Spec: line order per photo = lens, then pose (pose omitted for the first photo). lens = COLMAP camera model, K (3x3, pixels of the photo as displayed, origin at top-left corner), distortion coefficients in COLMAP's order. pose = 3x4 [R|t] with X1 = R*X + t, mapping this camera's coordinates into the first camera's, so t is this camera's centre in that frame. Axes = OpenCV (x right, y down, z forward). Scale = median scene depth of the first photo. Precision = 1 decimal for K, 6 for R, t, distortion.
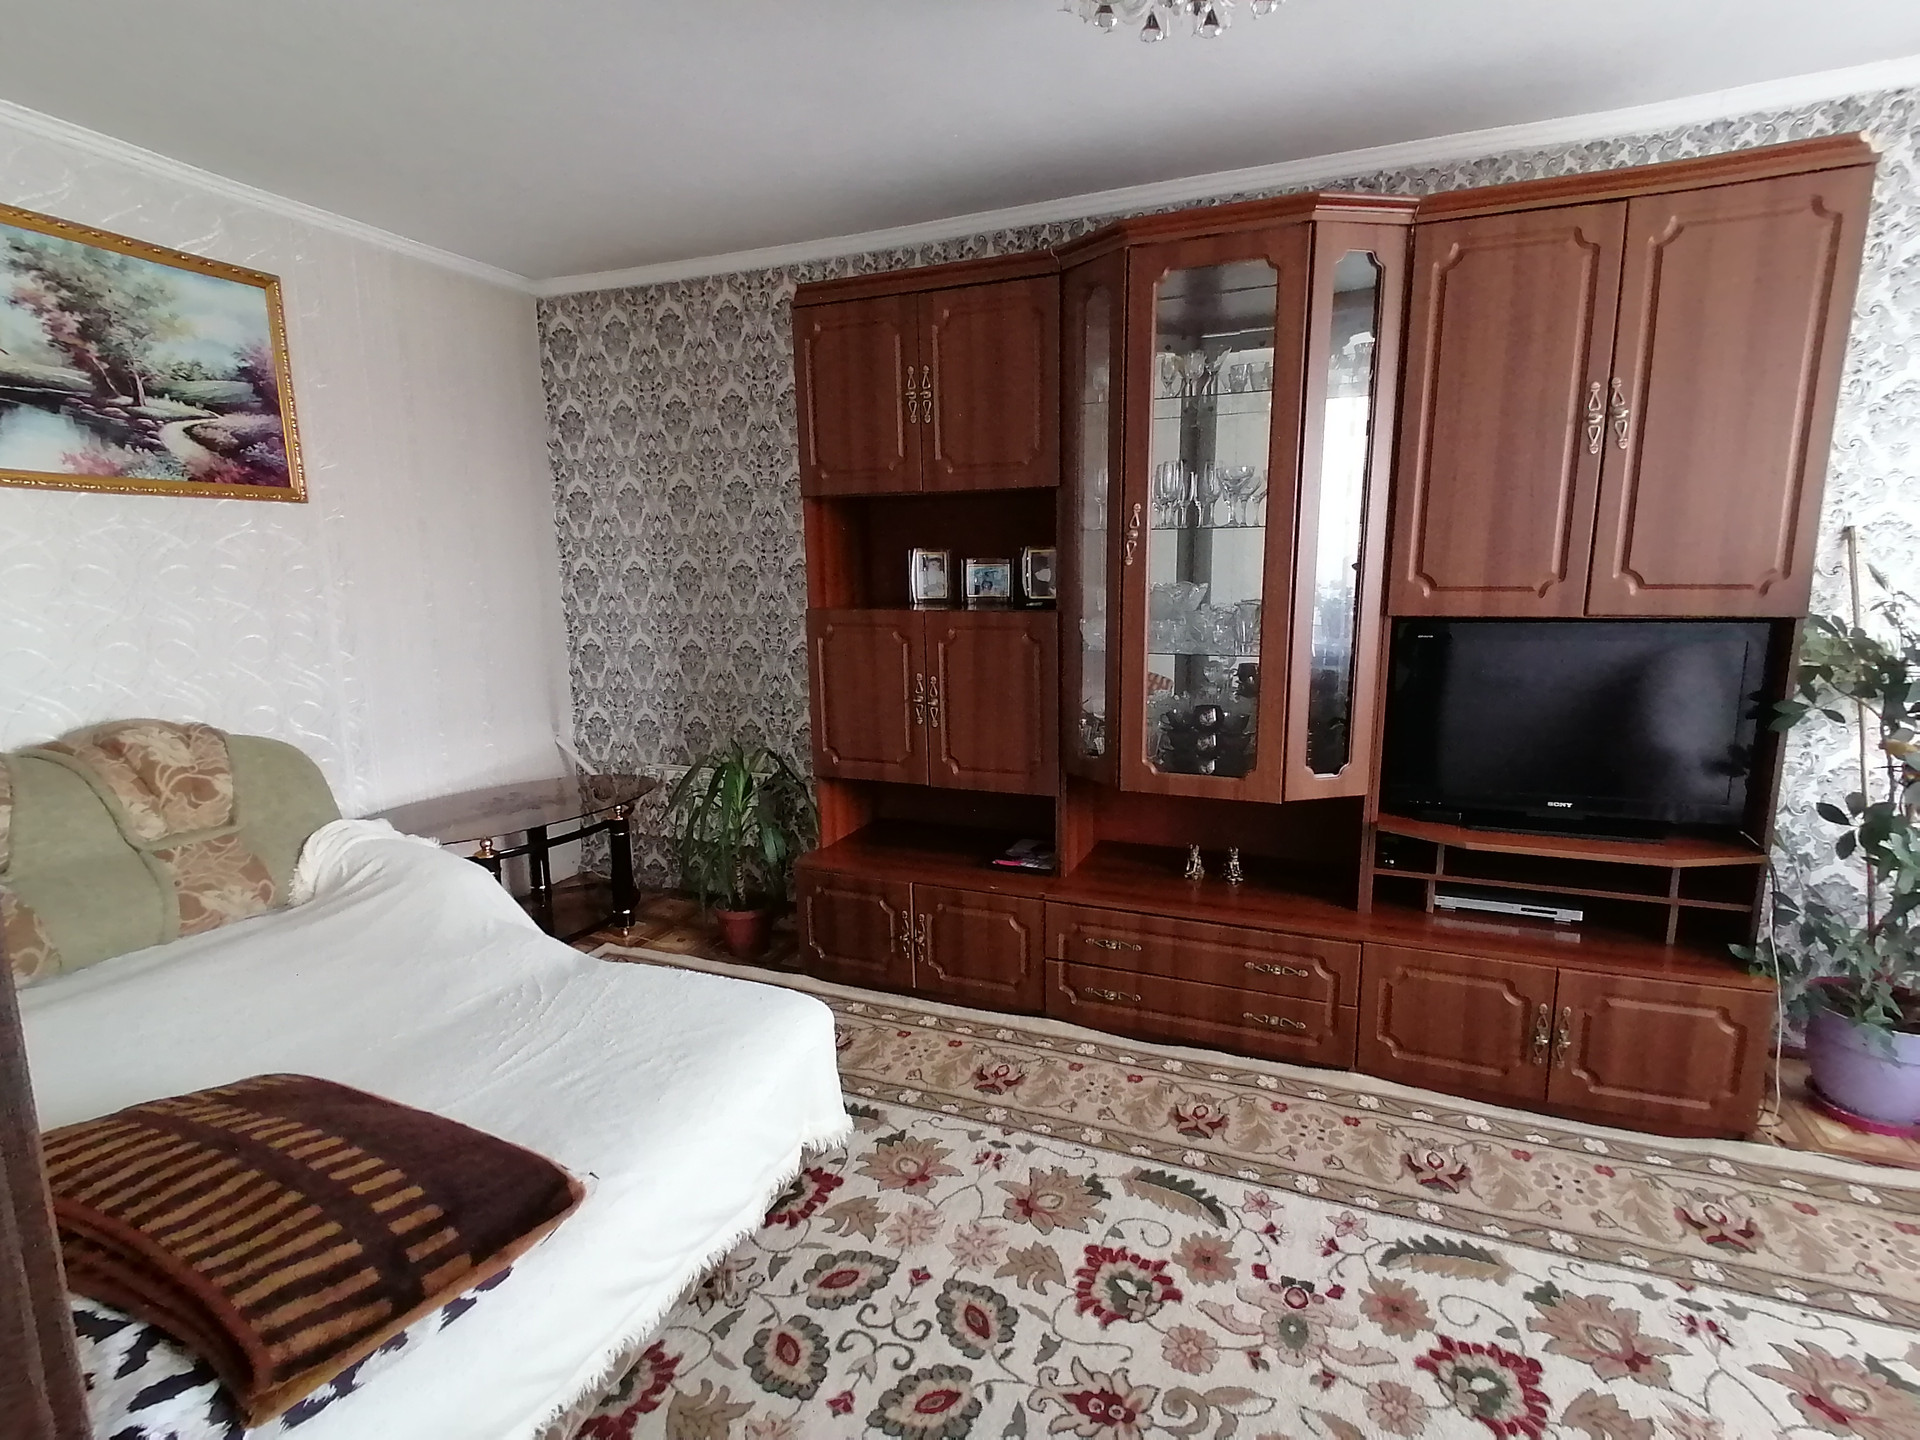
lens RADIAL K [[955.4, 0, 975.5], [0, 955.4, 731.0], [0, 0, 1]] dist [0.035098, -0.031641]
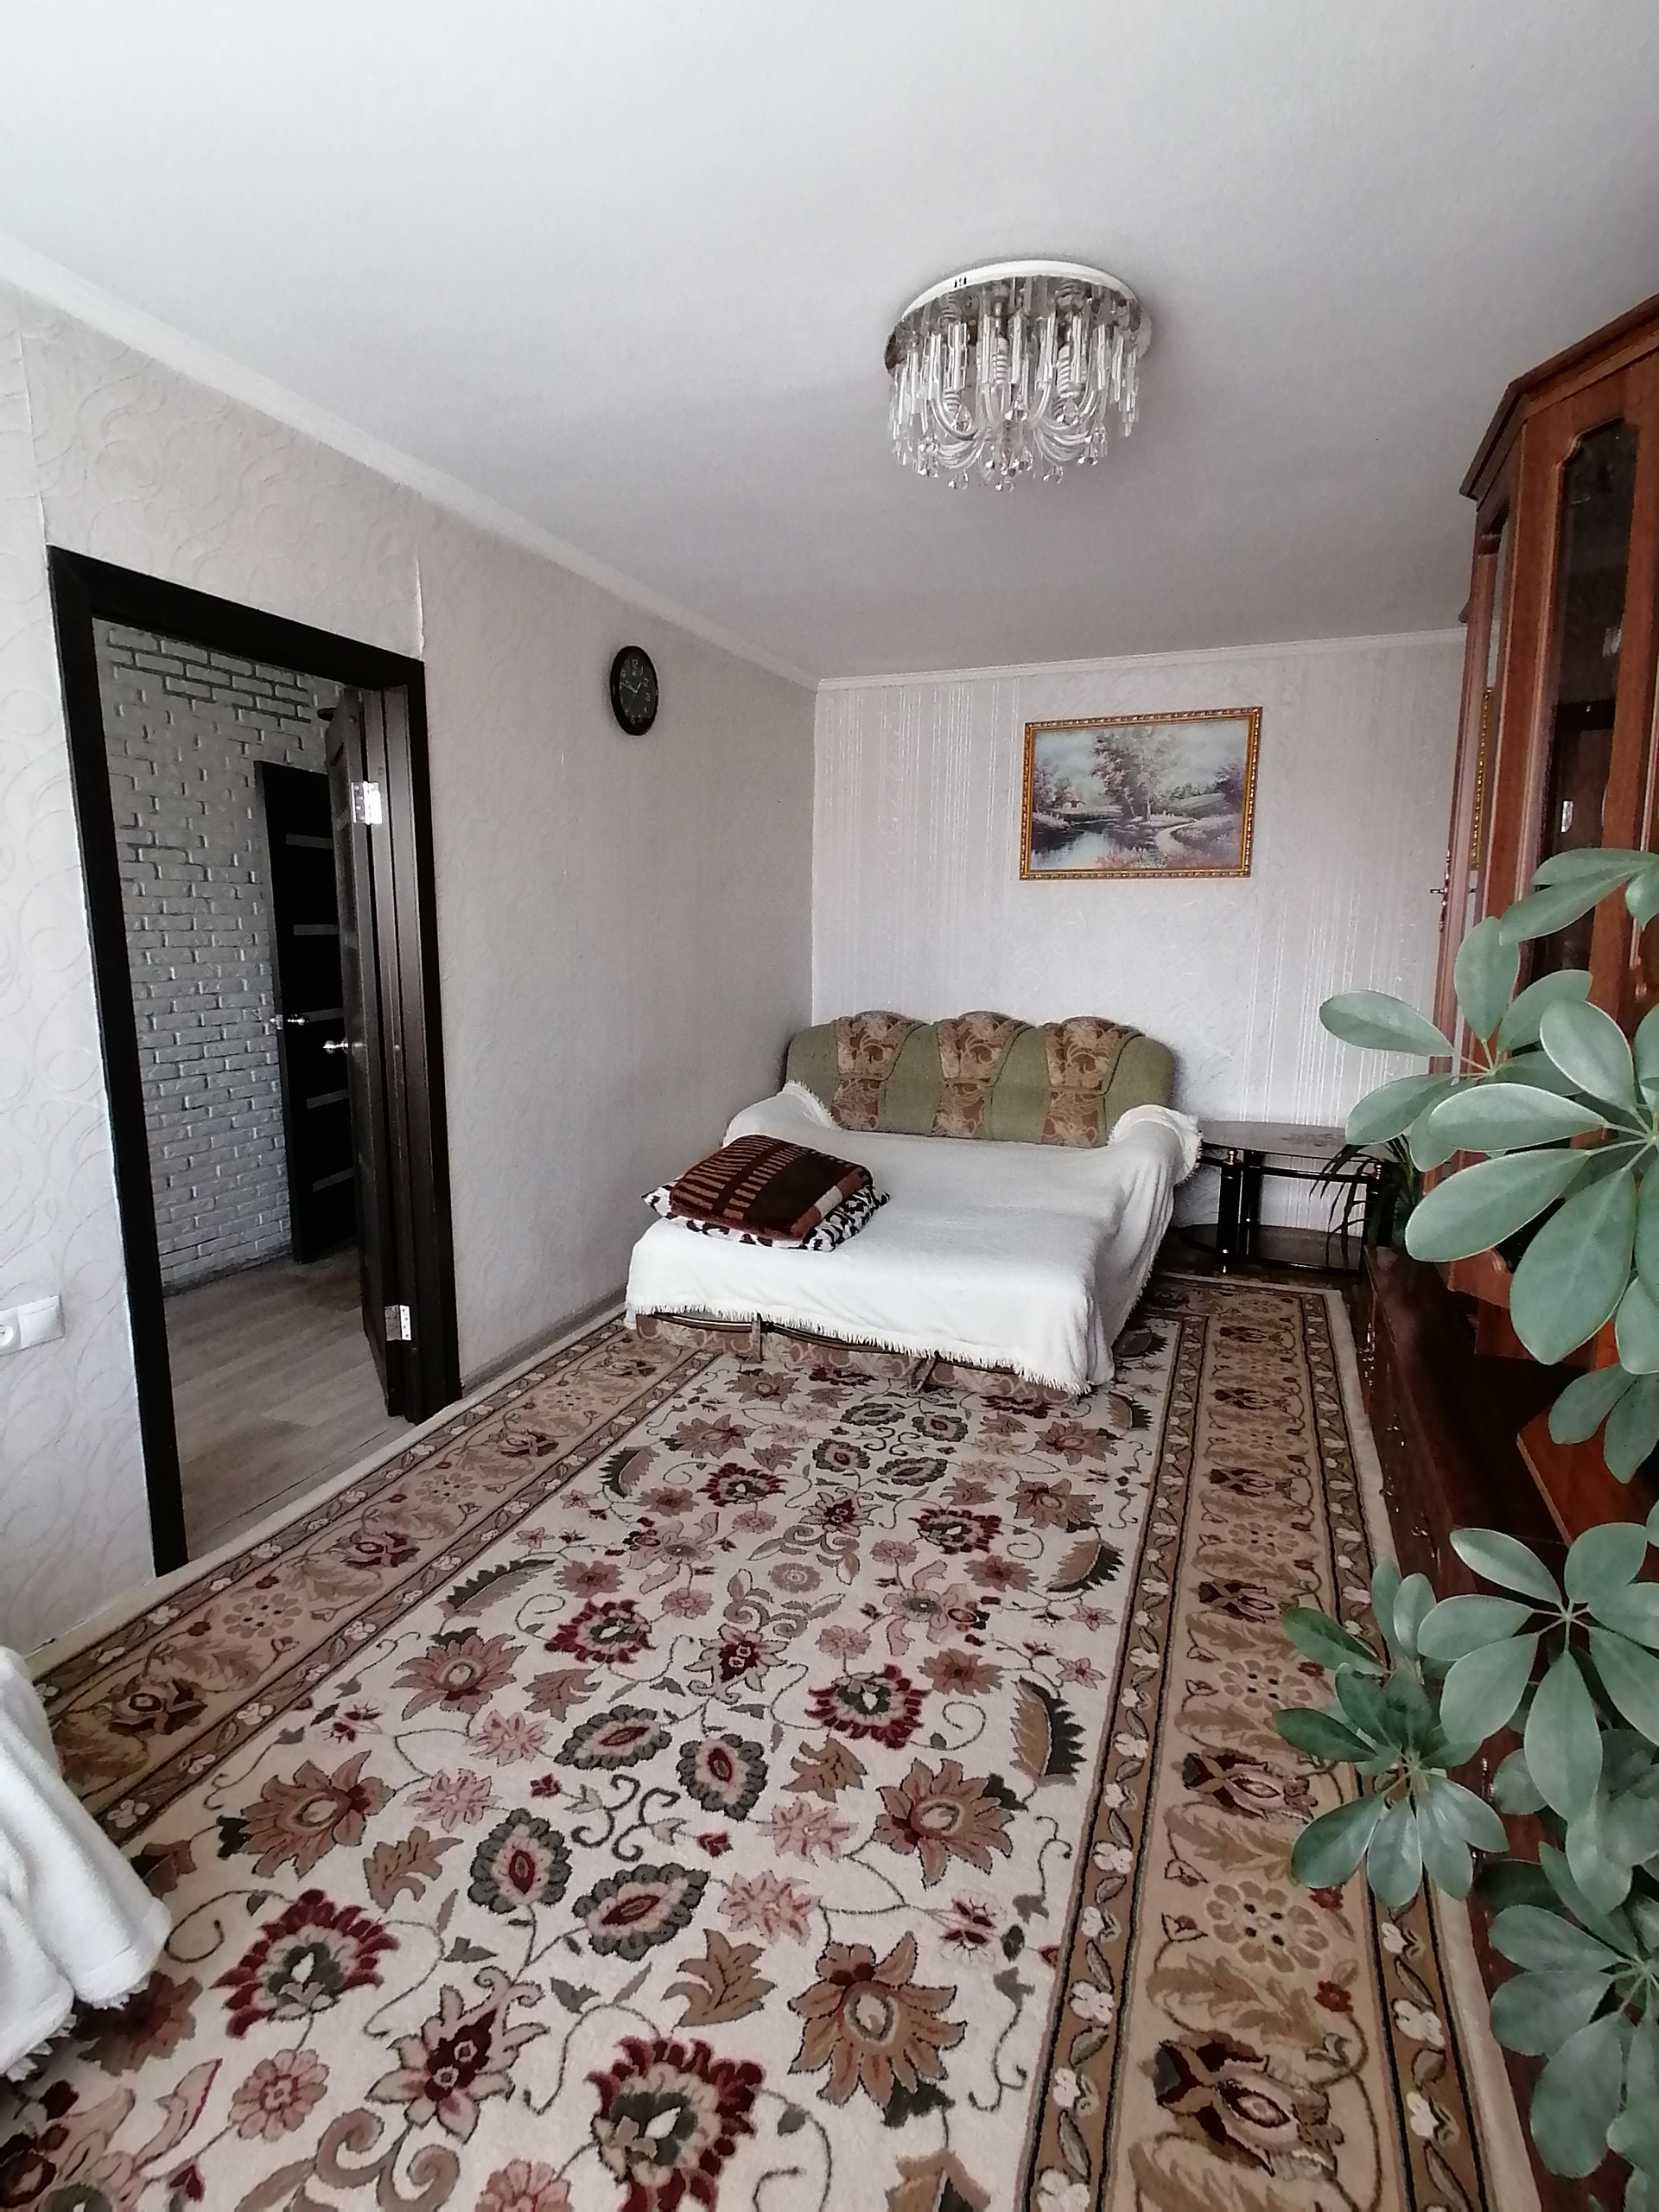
lens RADIAL K [[1100.7, 0, 805.4], [0, 1100.7, 1113.7], [0, 0, 1]] dist [0.035098, -0.031641]
pose [[0.002995, 0.178701, -0.983899, 1.176202], [-0.173001, 0.969160, 0.175498, -0.114820], [0.984917, 0.169690, 0.033818, 0.562251]]
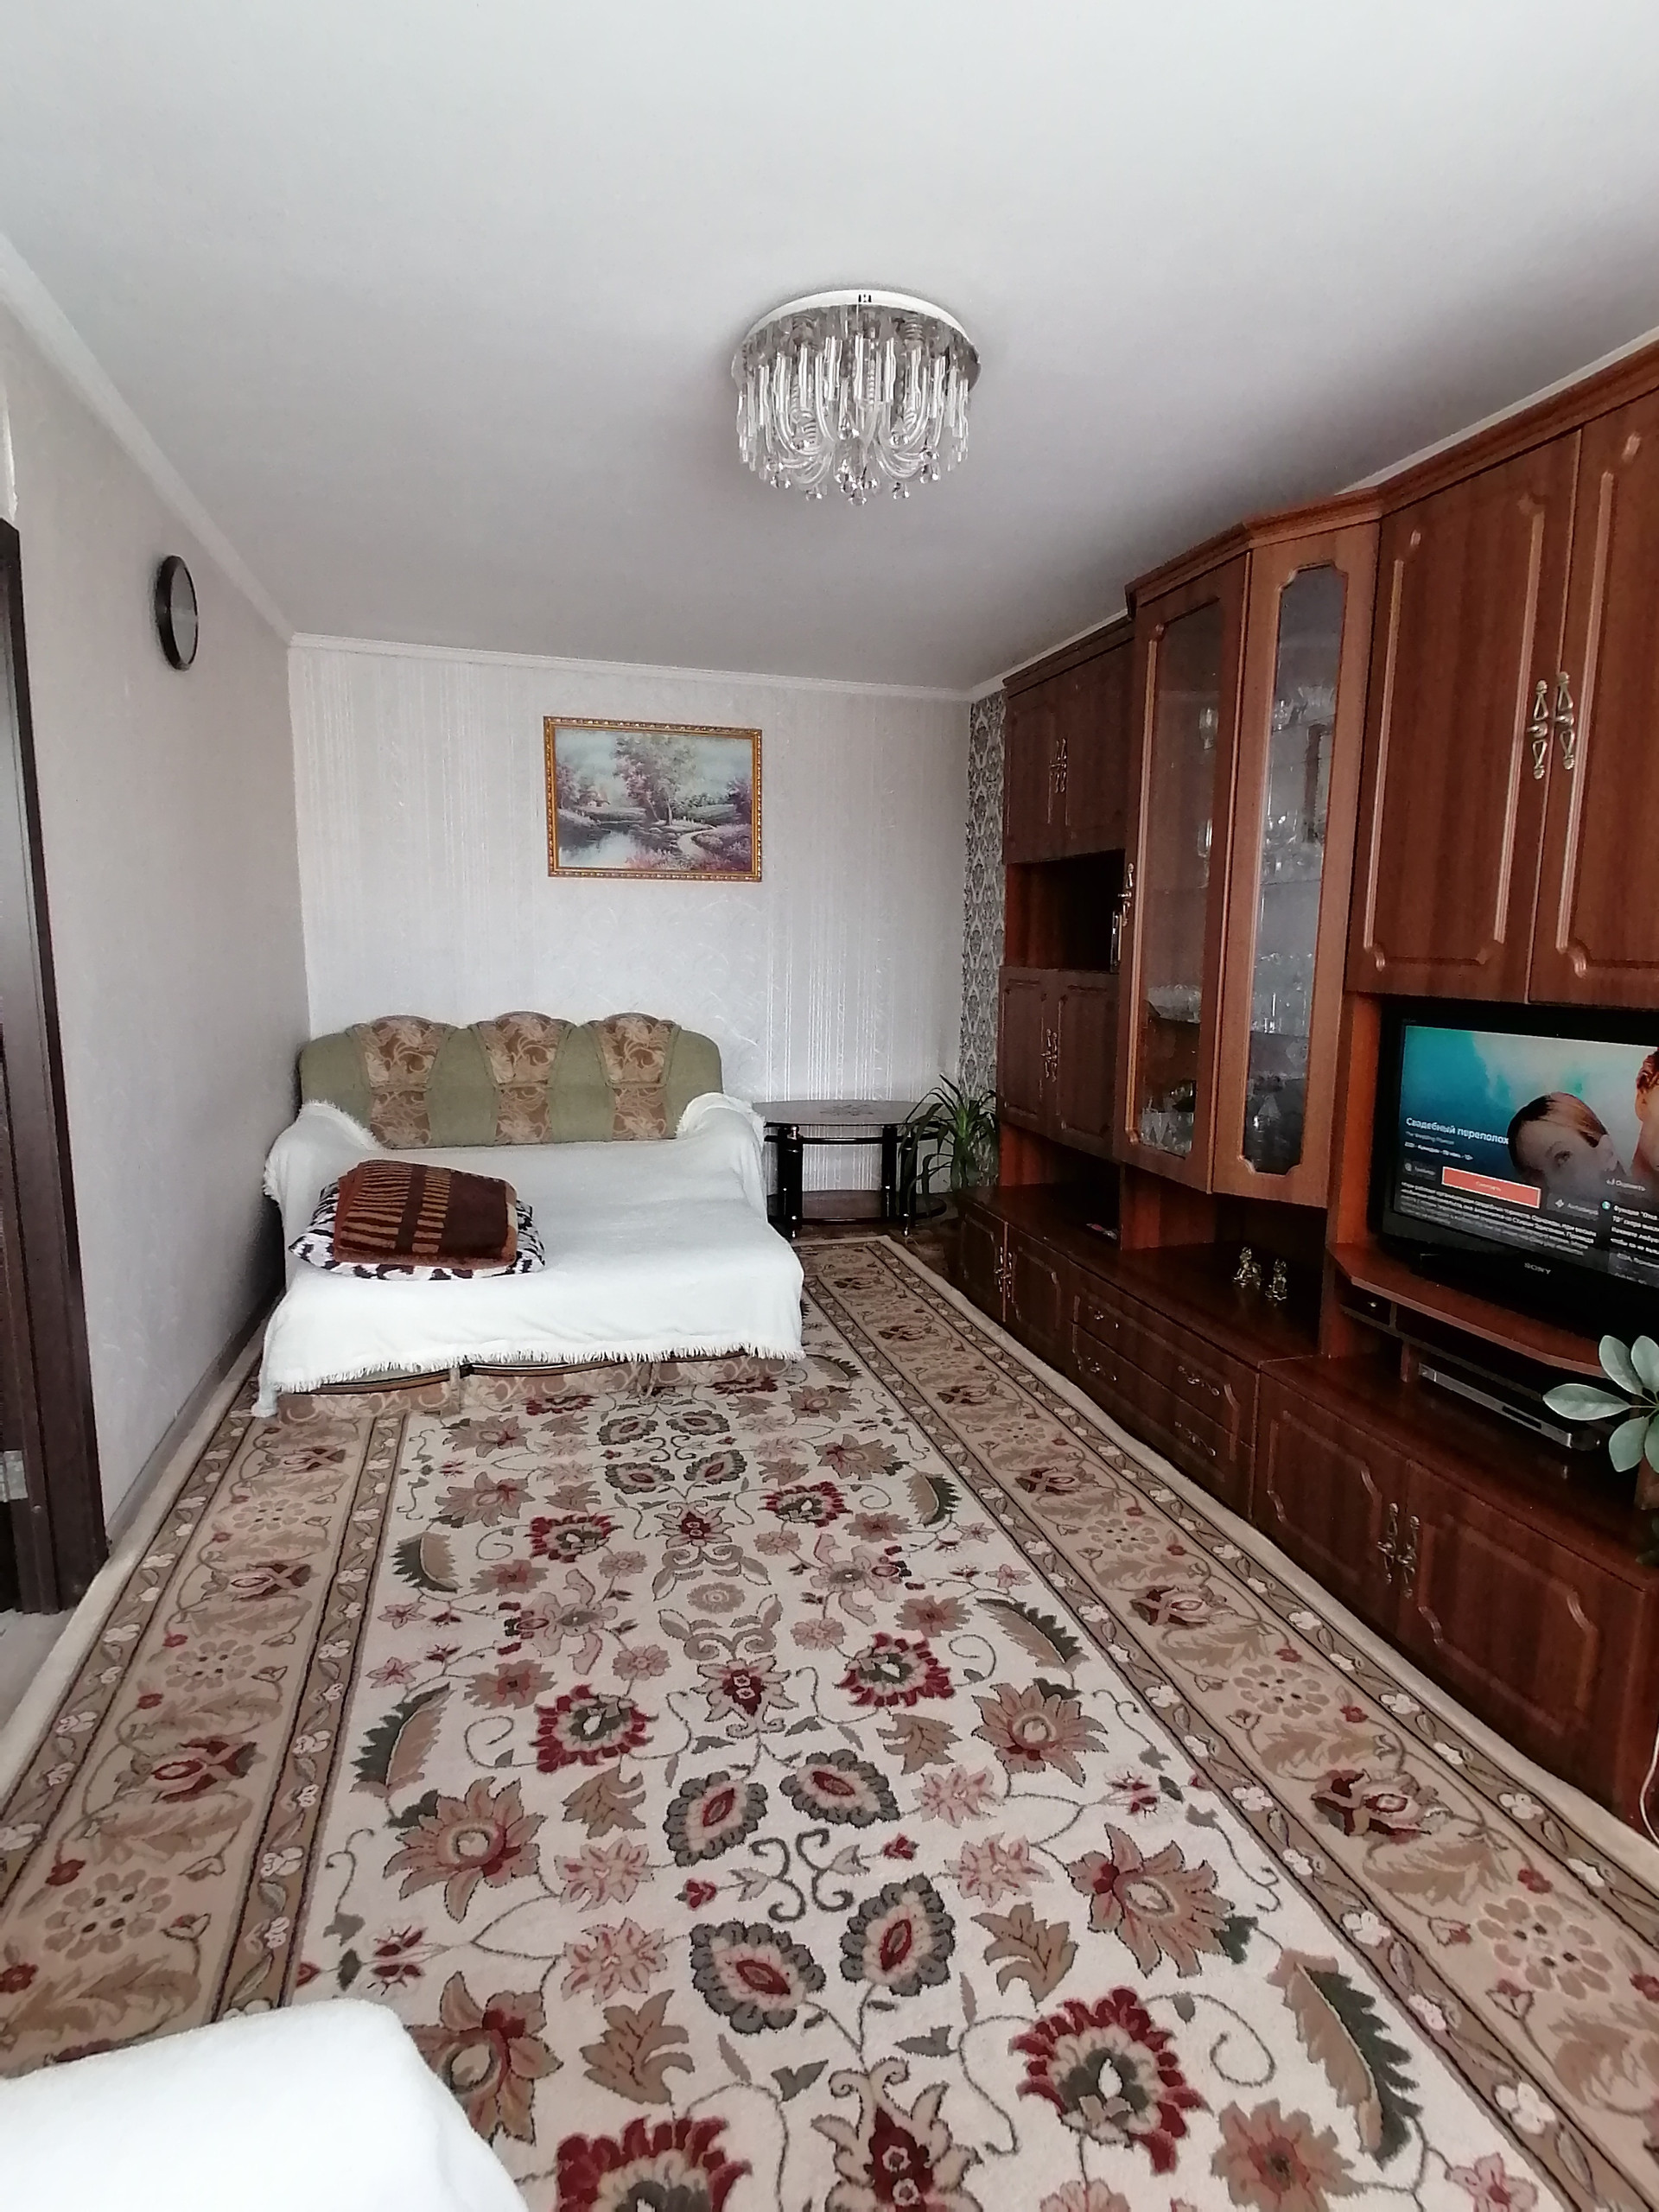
lens RADIAL K [[1107.4, 0, 810.7], [0, 1107.4, 1108.8], [0, 0, 1]] dist [0.037217, -0.032935]
pose [[0.604299, 0.138734, -0.784586, 0.997099], [-0.152171, 0.986694, 0.057268, -0.005843], [0.782091, 0.084784, 0.617370, 0.067064]]
